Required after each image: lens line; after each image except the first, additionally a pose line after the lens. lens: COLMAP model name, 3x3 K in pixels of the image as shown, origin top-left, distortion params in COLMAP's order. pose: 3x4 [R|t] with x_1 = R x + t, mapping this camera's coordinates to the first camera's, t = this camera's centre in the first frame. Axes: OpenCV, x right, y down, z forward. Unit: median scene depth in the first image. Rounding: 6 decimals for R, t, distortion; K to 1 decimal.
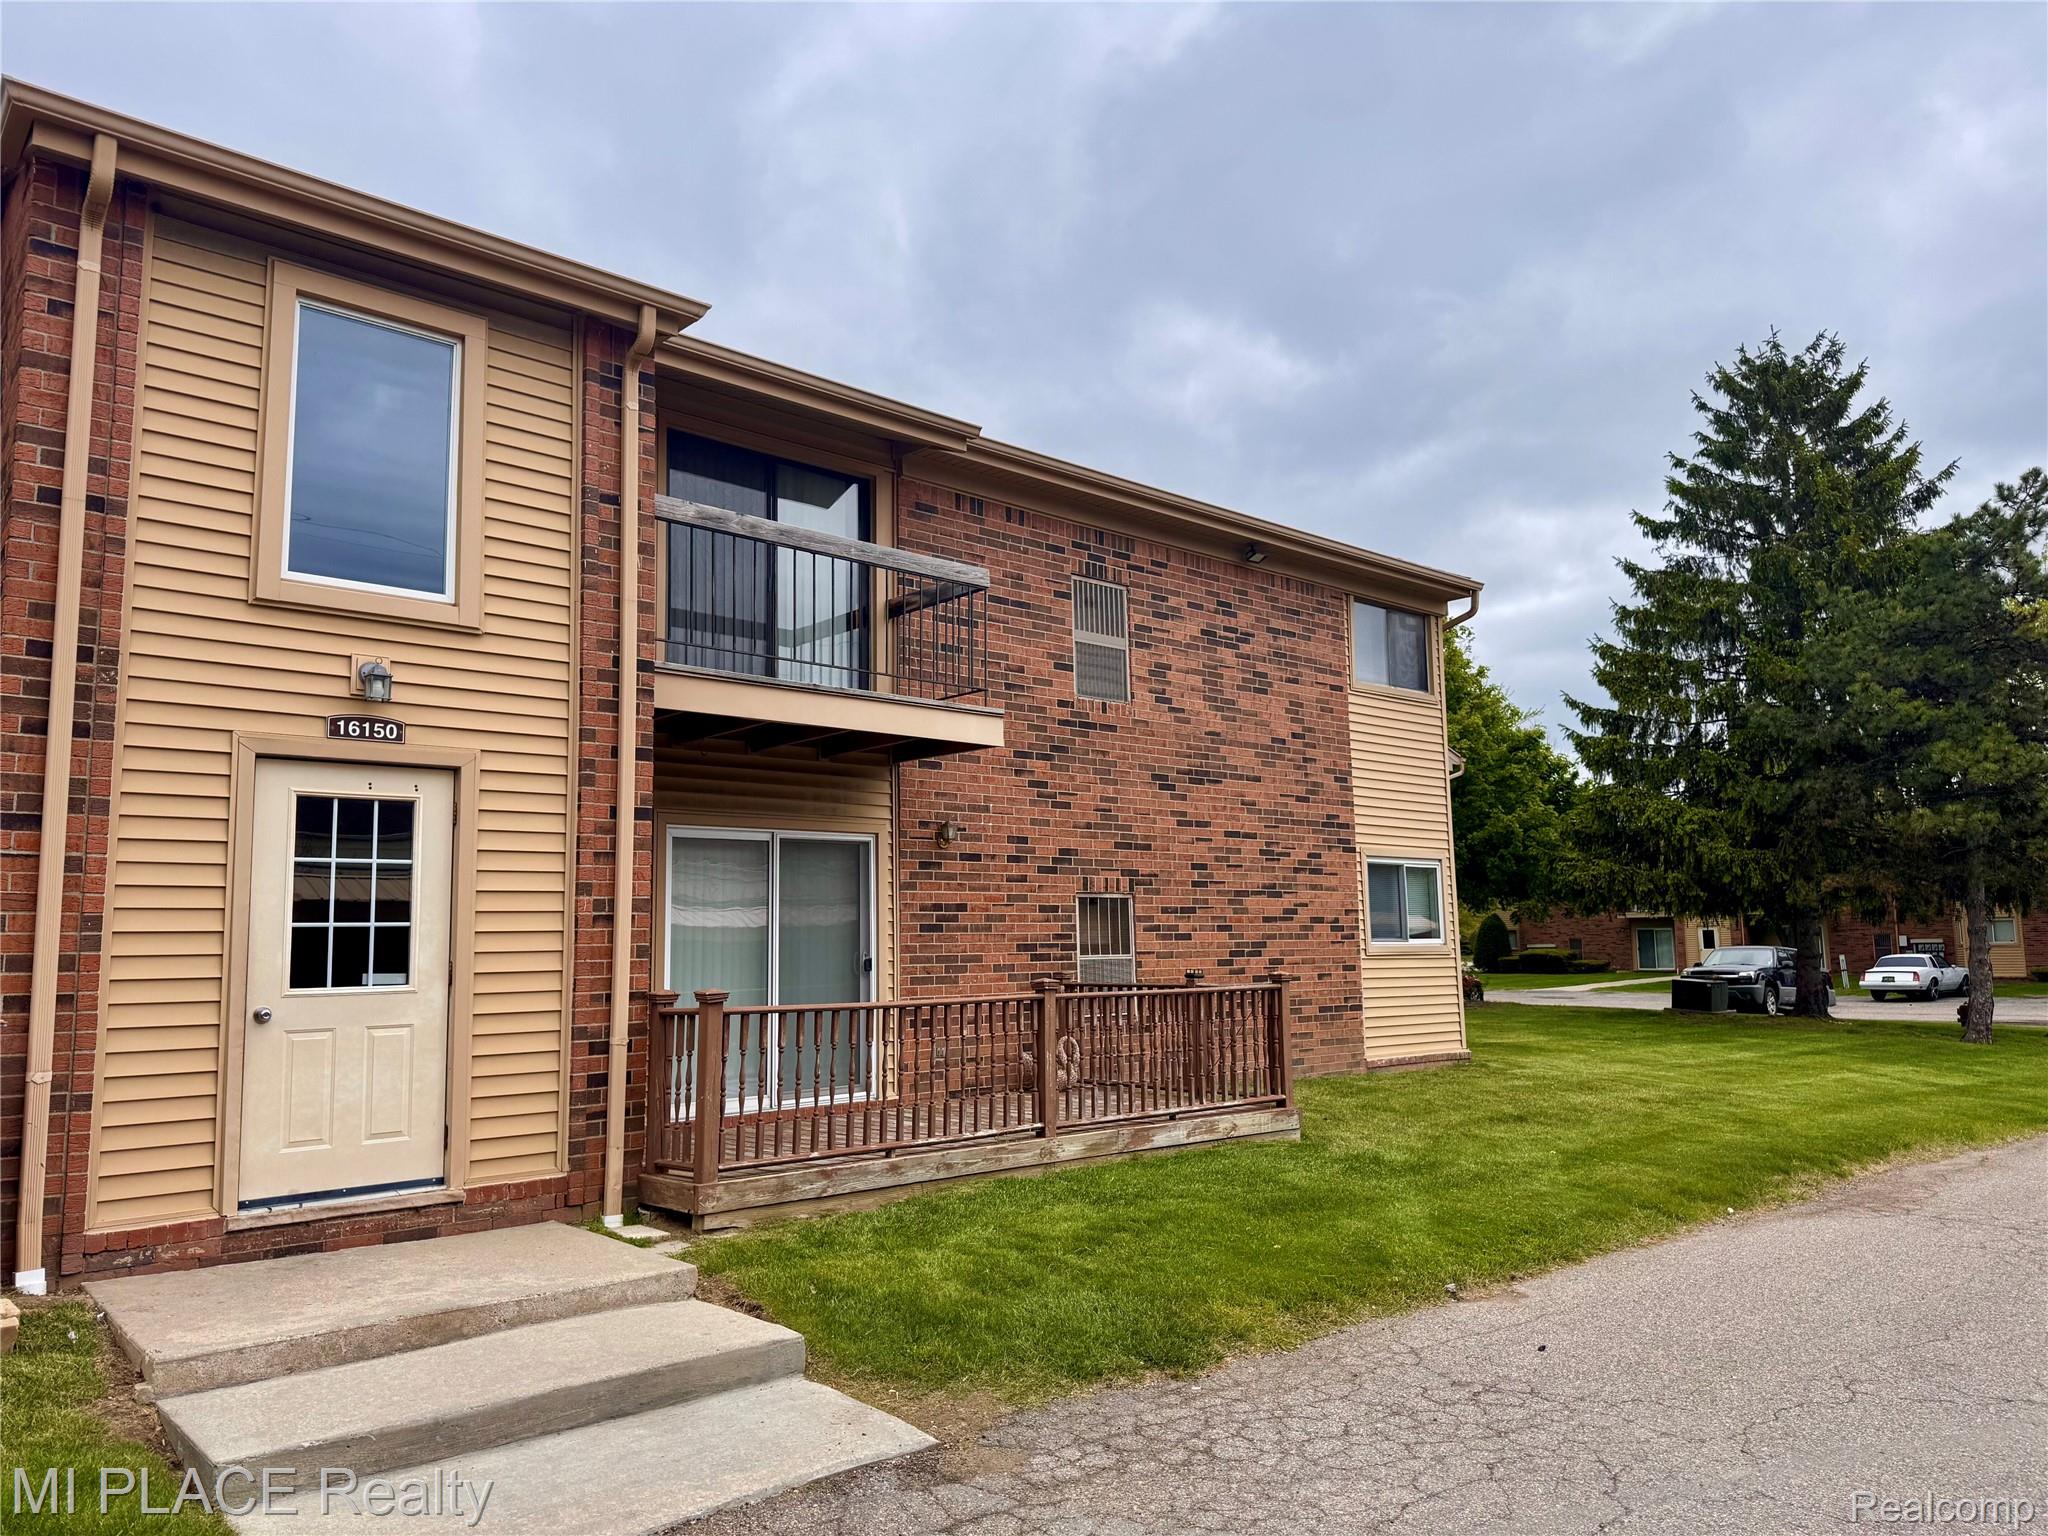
lens RADIAL K [[1434.9, 0, 1013.6], [0, 1434.9, 778.5], [0, 0, 1]] dist [0.181000, -0.376508]
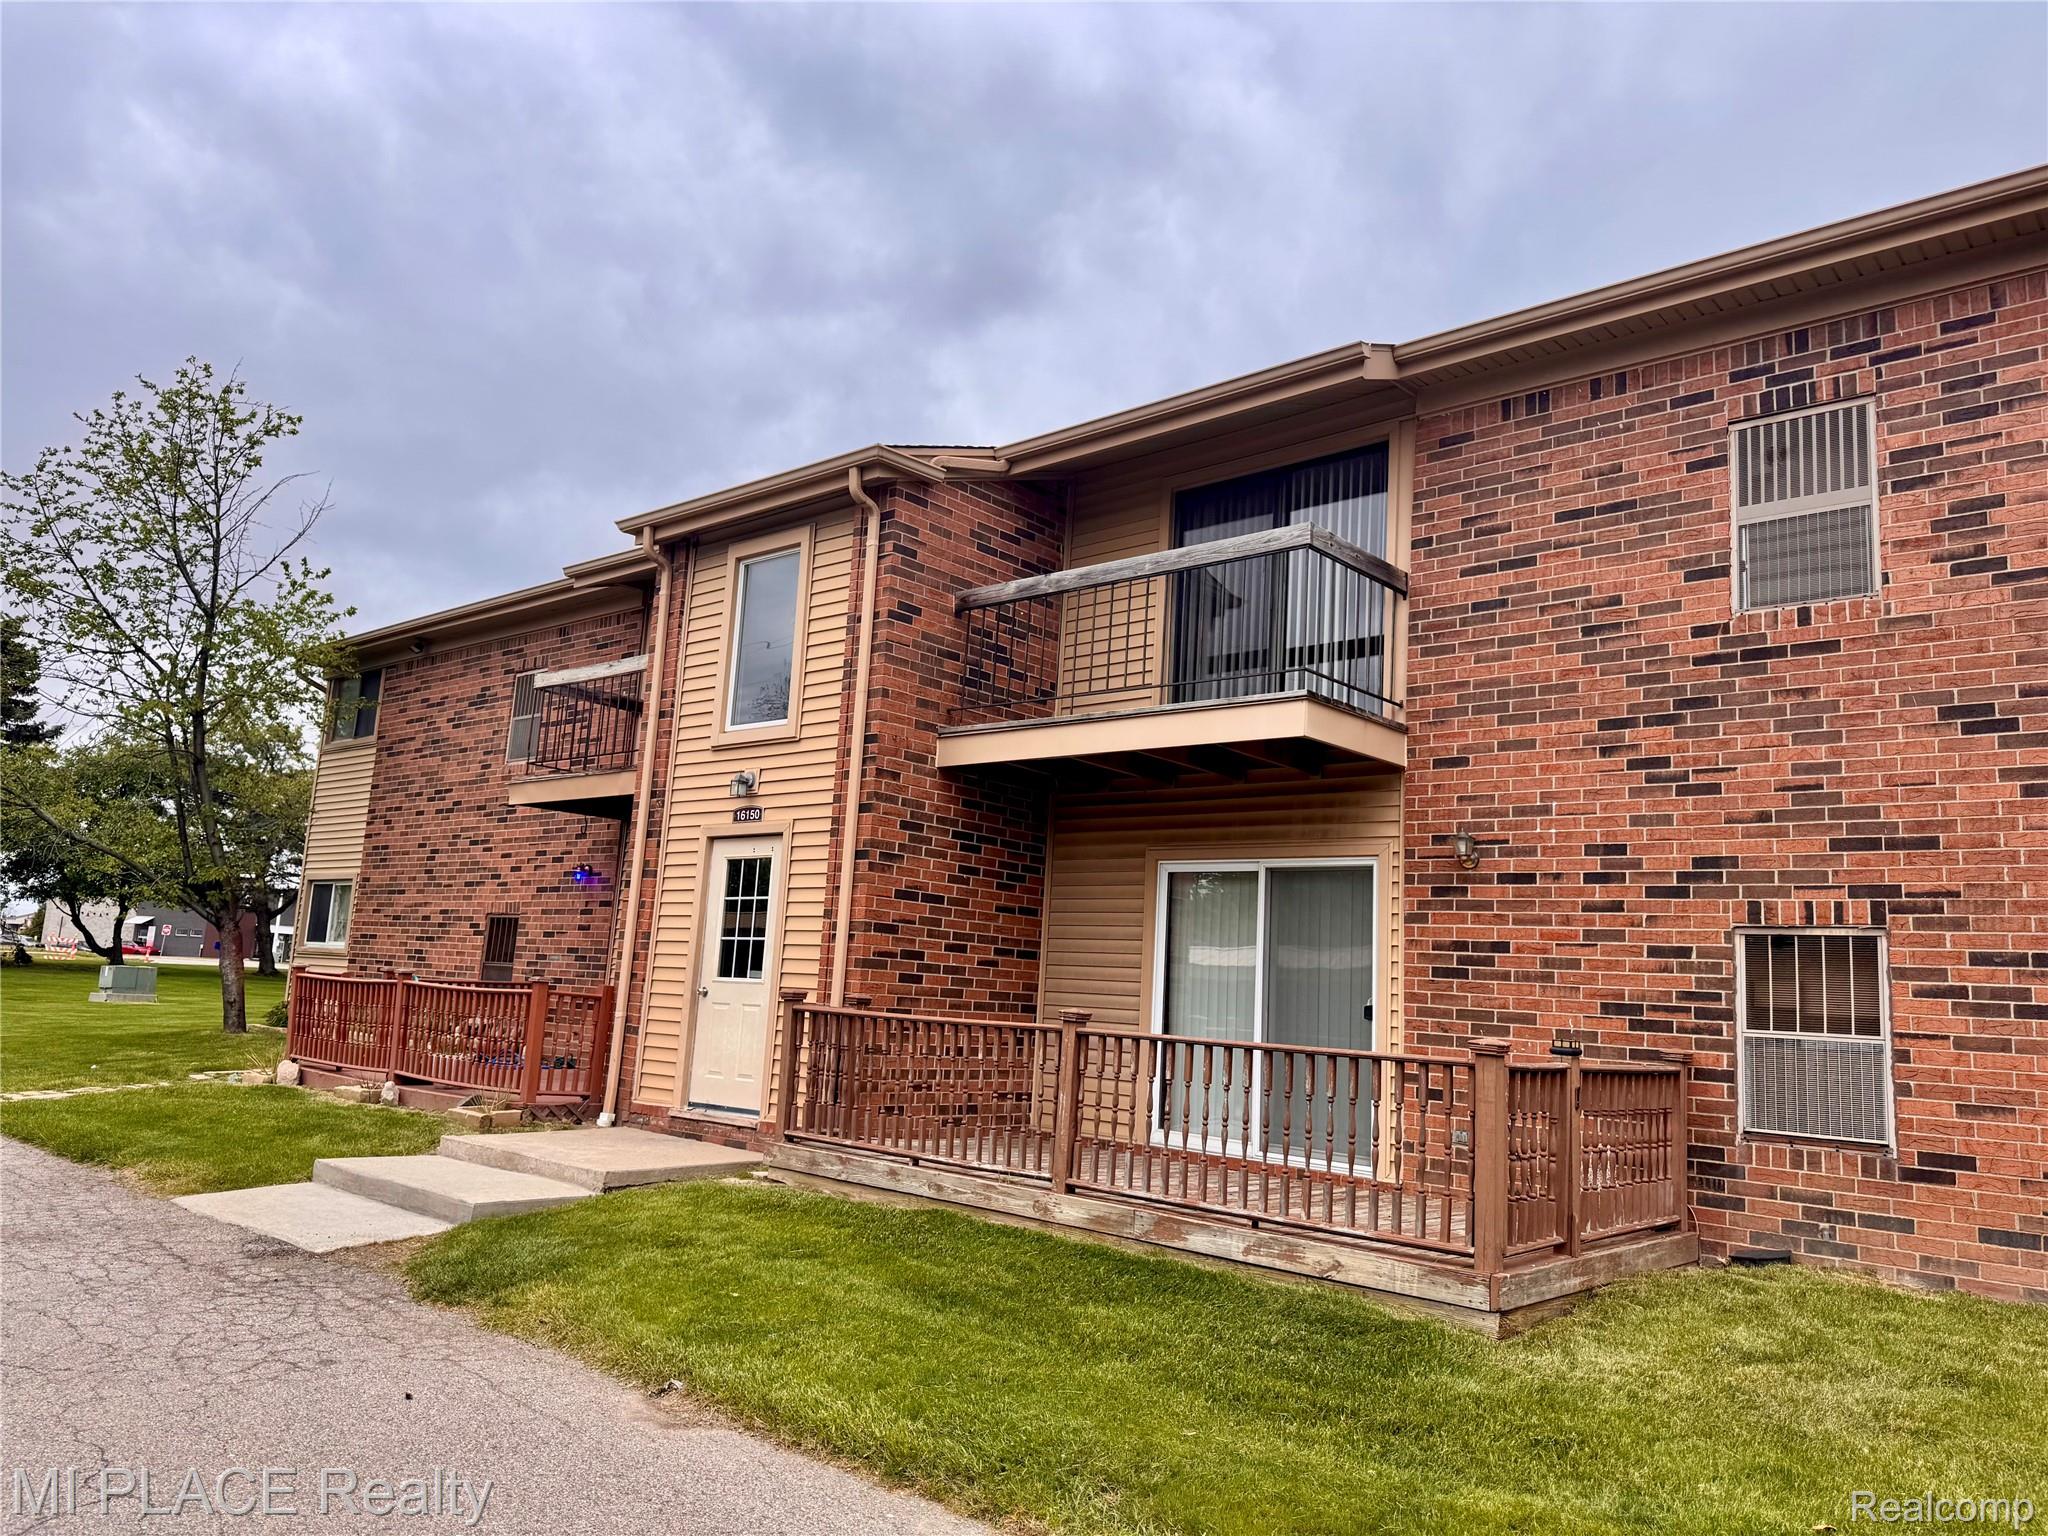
lens RADIAL K [[1448.3, 0, 1024.0], [0, 1448.3, 768.0], [0, 0, 1]] dist [0.097630, -0.143412]
pose [[0.106003, -0.132709, -0.985470, 0.687384], [0.056921, 0.990239, -0.127229, 0.079885], [0.992735, -0.042607, 0.112522, 0.672315]]
